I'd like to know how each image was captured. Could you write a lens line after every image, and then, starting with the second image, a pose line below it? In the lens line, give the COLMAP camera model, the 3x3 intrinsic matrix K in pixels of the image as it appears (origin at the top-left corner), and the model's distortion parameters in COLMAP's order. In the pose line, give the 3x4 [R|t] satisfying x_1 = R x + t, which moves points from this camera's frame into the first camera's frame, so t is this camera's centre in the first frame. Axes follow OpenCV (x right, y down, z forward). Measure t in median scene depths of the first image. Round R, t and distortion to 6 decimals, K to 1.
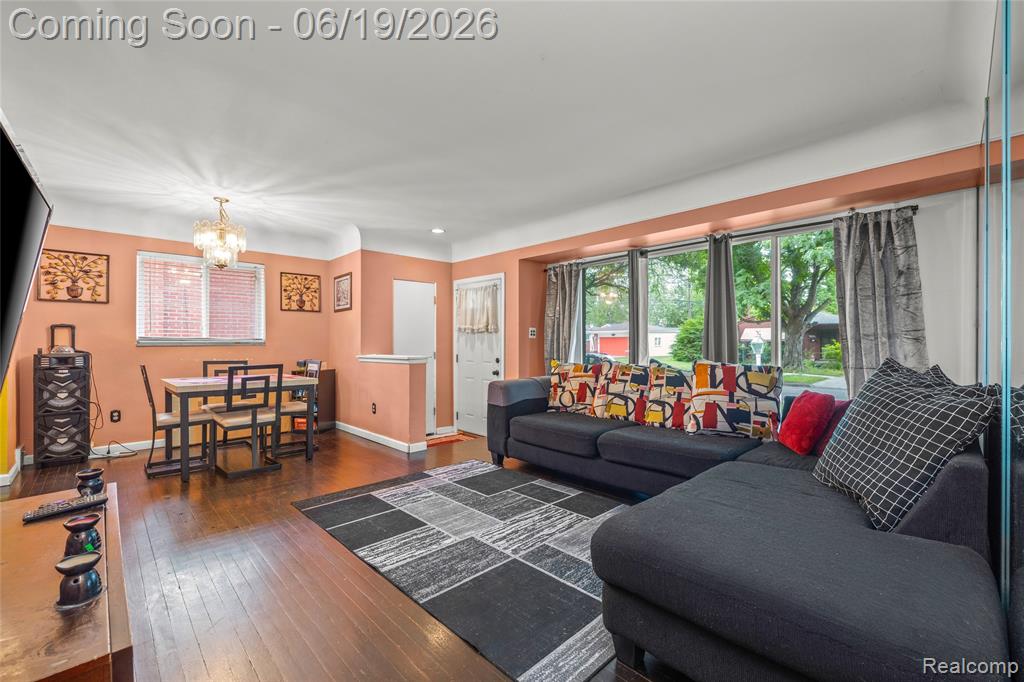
lens RADIAL K [[428.1, 0, 512.0], [0, 428.1, 341.0], [0, 0, 1]] dist [0.001429, 0.000321]
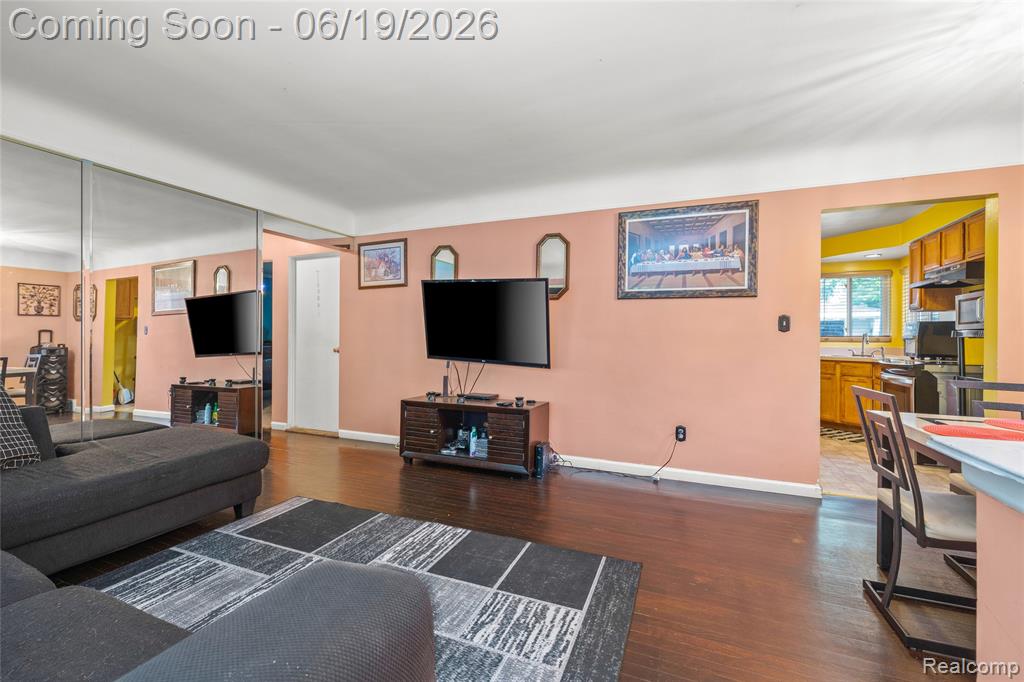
lens RADIAL K [[428.1, 0, 512.0], [0, 428.1, 341.0], [0, 0, 1]] dist [0.001429, 0.000321]
pose [[-0.918149, -0.000812, -0.396235, -0.029477], [-0.003254, 0.999980, 0.005491, -0.004289], [0.396222, 0.006331, -0.918133, 2.002403]]
